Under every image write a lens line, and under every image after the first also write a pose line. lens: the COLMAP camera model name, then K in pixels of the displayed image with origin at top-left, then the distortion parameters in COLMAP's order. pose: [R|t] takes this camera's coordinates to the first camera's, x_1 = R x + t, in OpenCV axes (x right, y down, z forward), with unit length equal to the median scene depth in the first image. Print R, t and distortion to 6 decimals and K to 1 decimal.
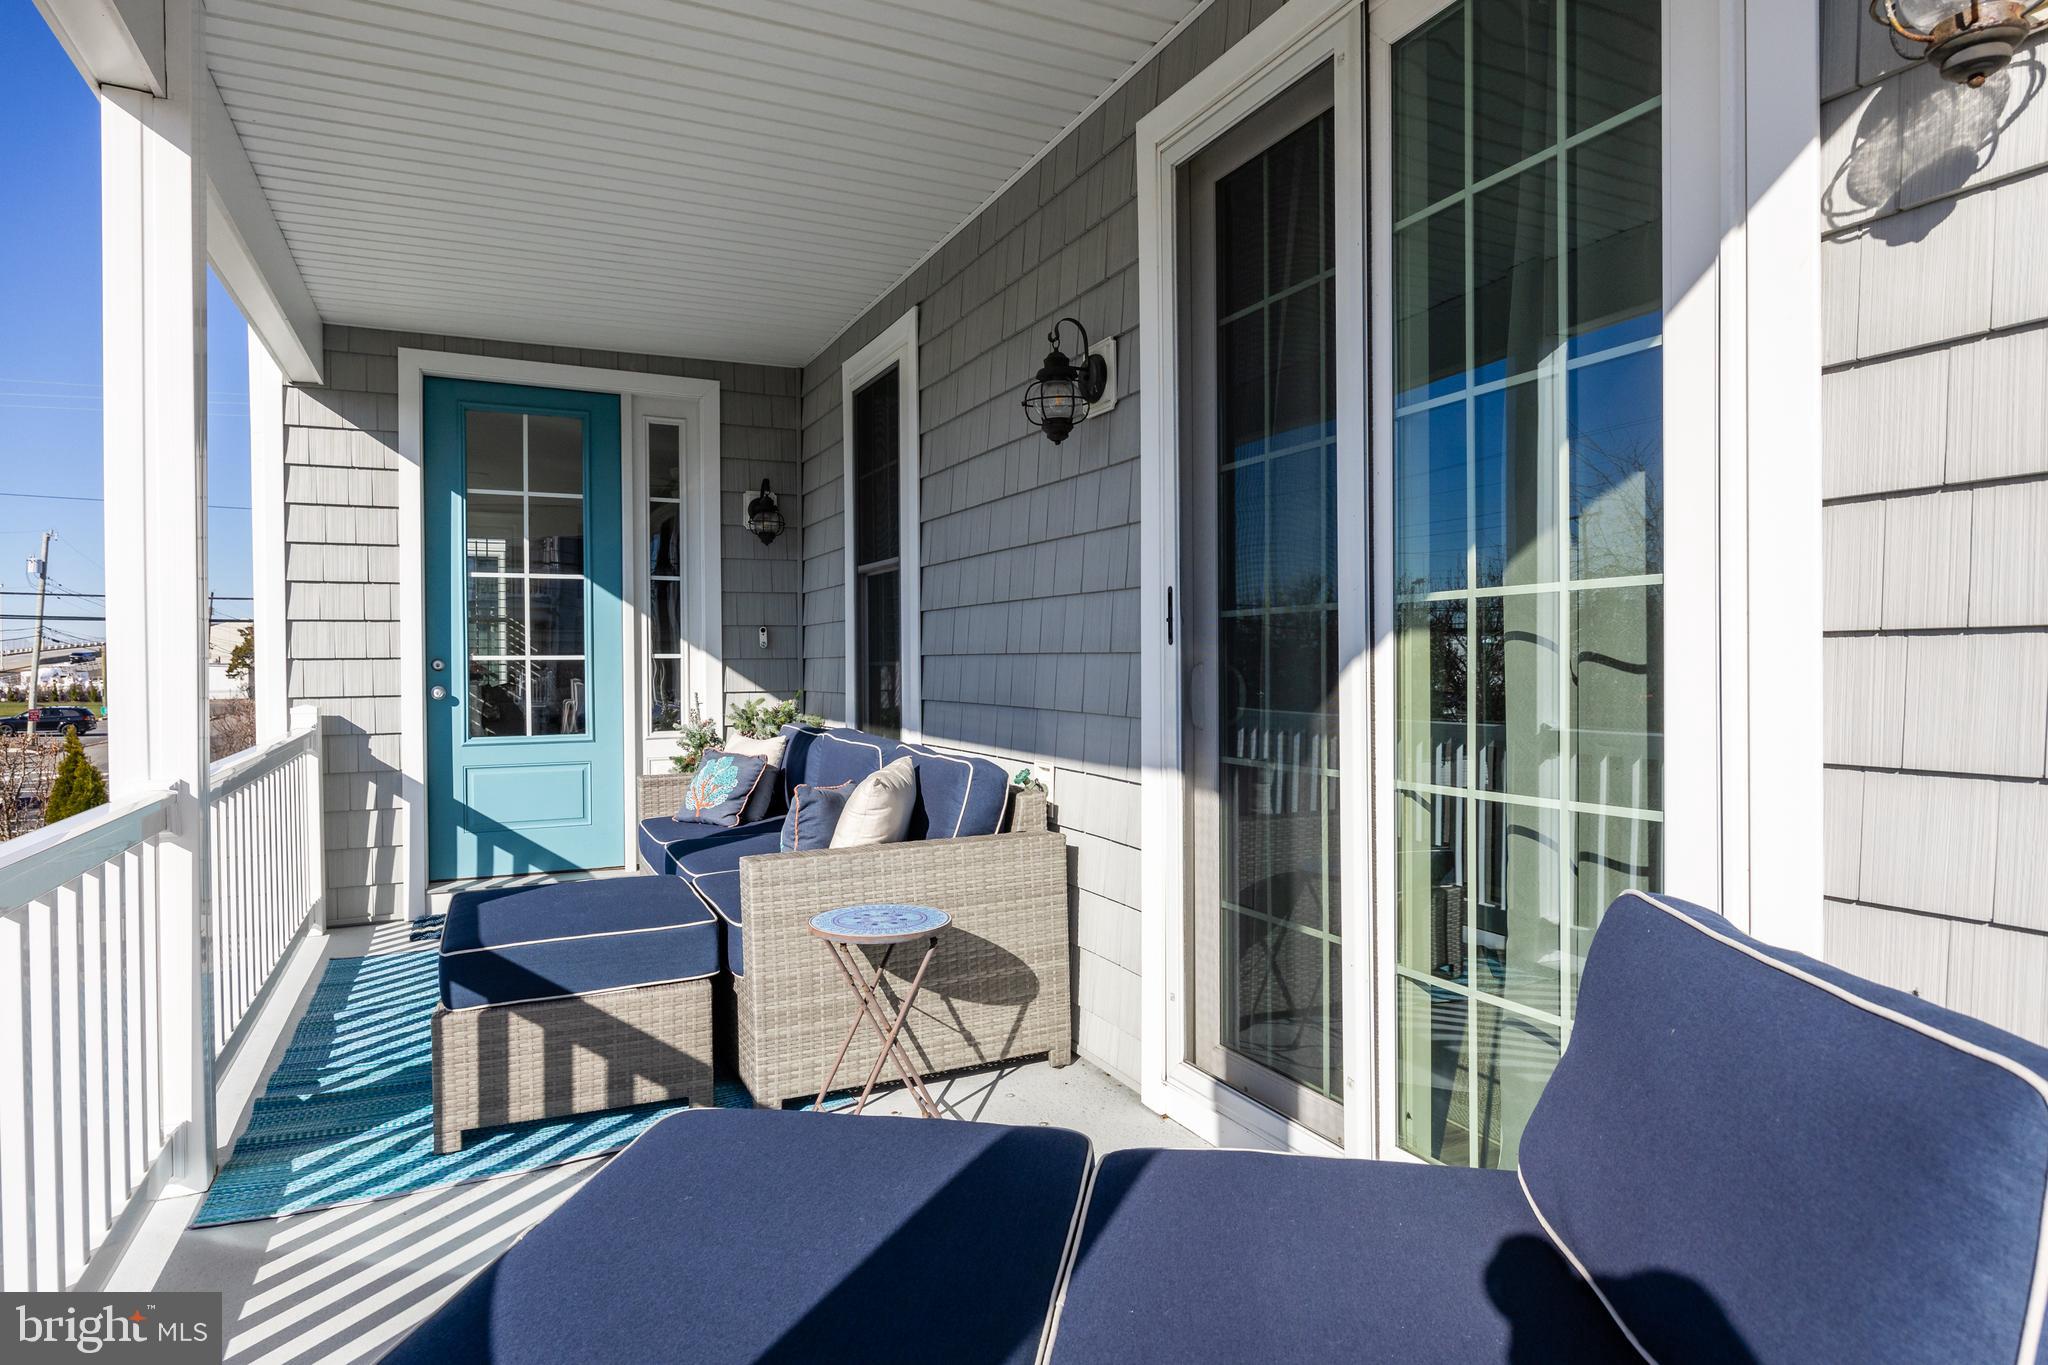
lens RADIAL K [[1159.9, 0, 1022.1], [0, 1159.9, 678.6], [0, 0, 1]] dist [-0.005660, 0.004835]
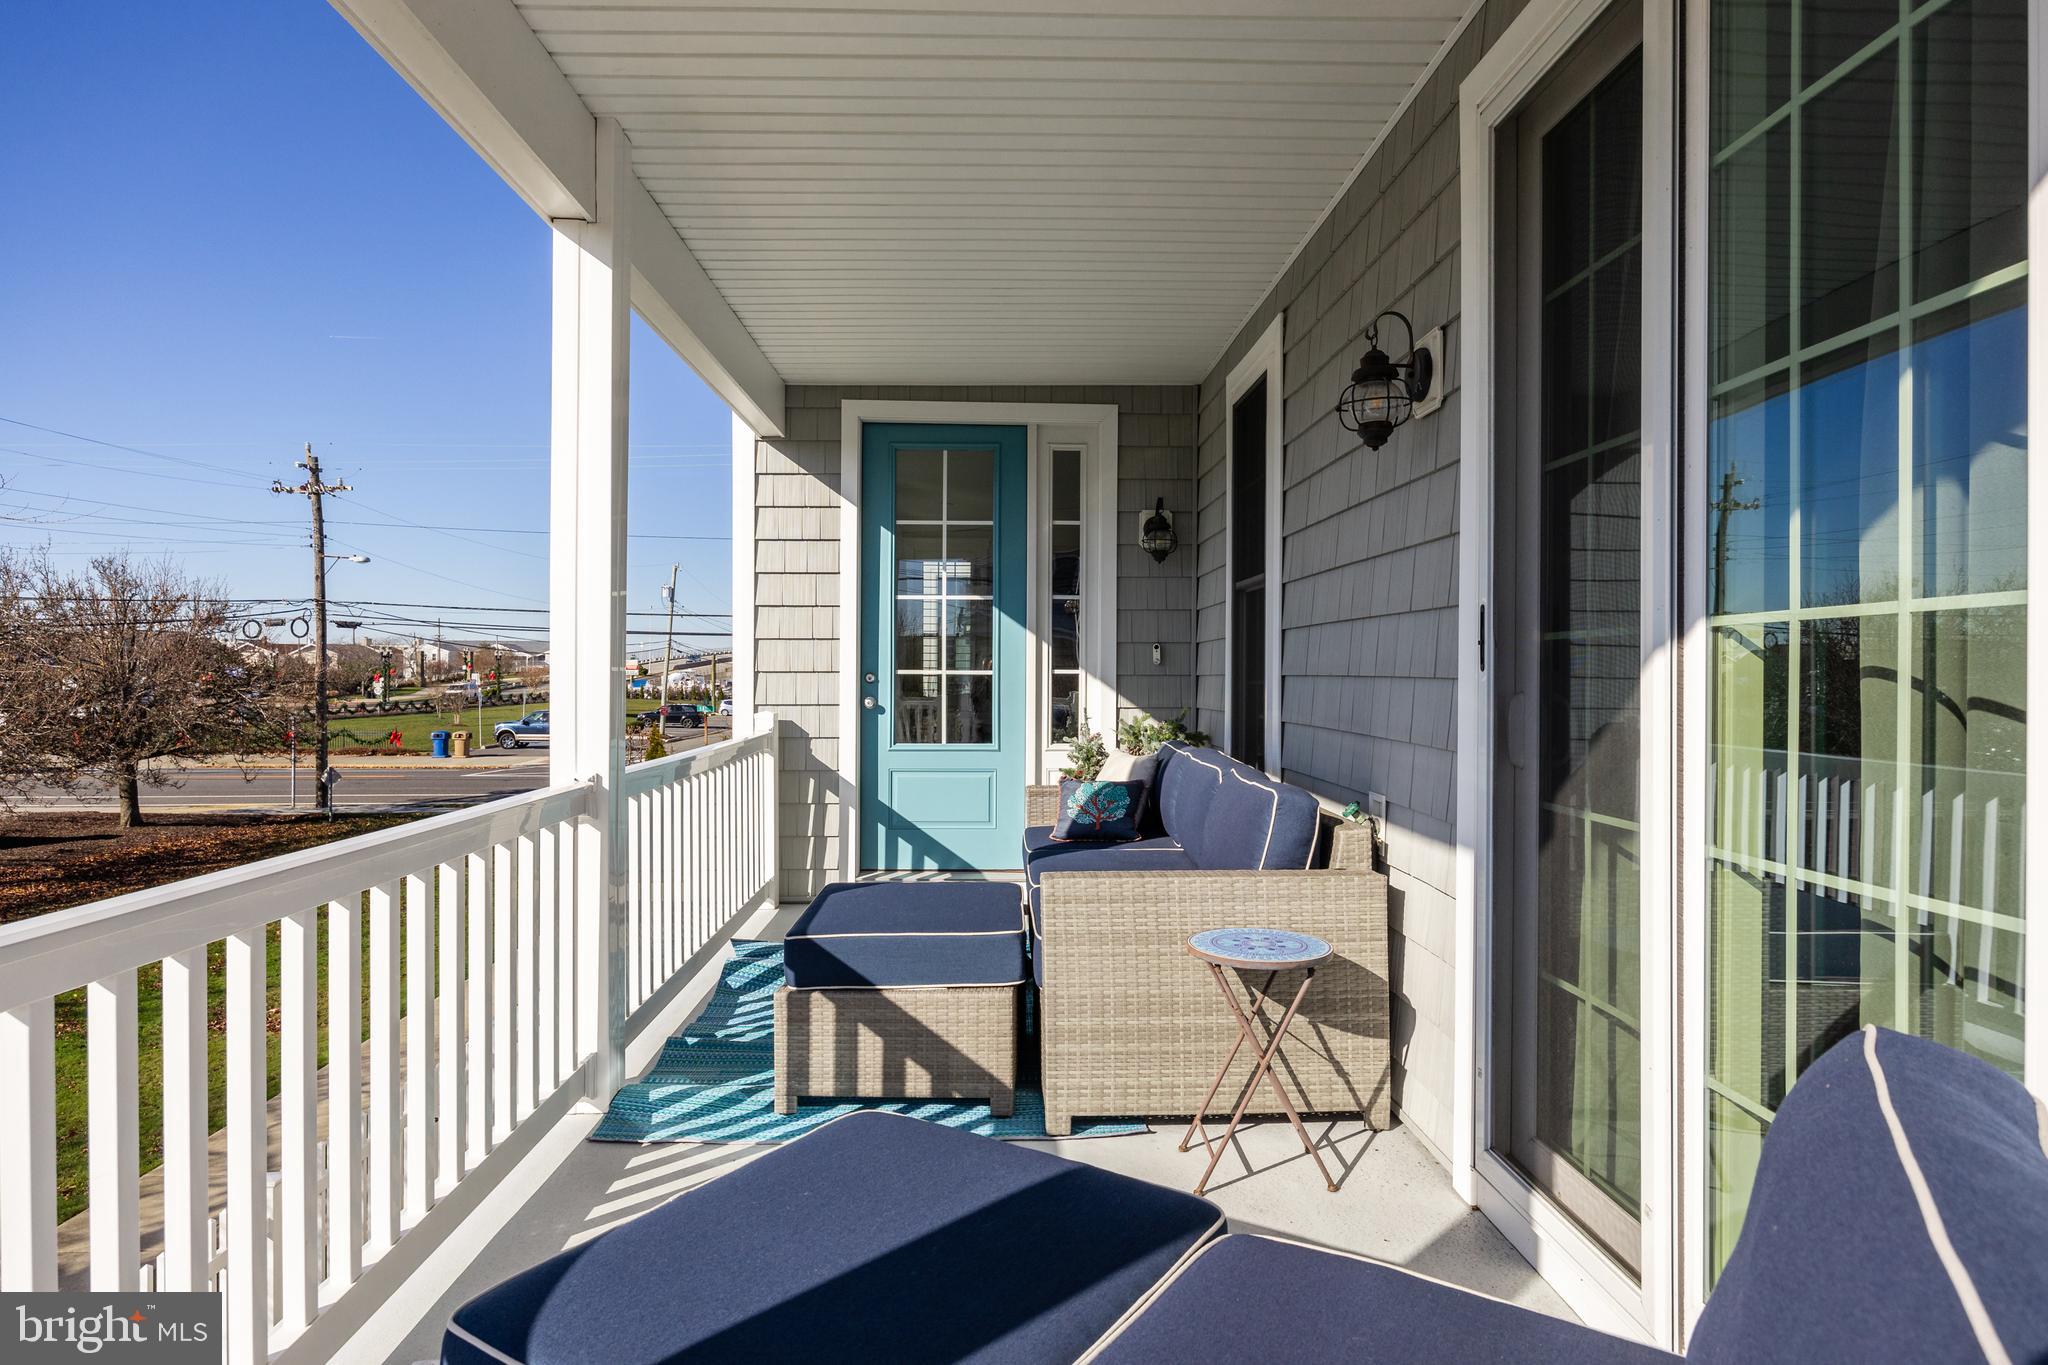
lens RADIAL K [[1159.9, 0, 1017.8], [0, 1159.9, 682.1], [0, 0, 1]] dist [-0.005660, 0.004835]
pose [[0.912279, 0.013965, -0.409330, 0.122133], [-0.016765, 0.999854, -0.003253, -0.008835], [0.409225, 0.009830, 0.912381, 0.039613]]
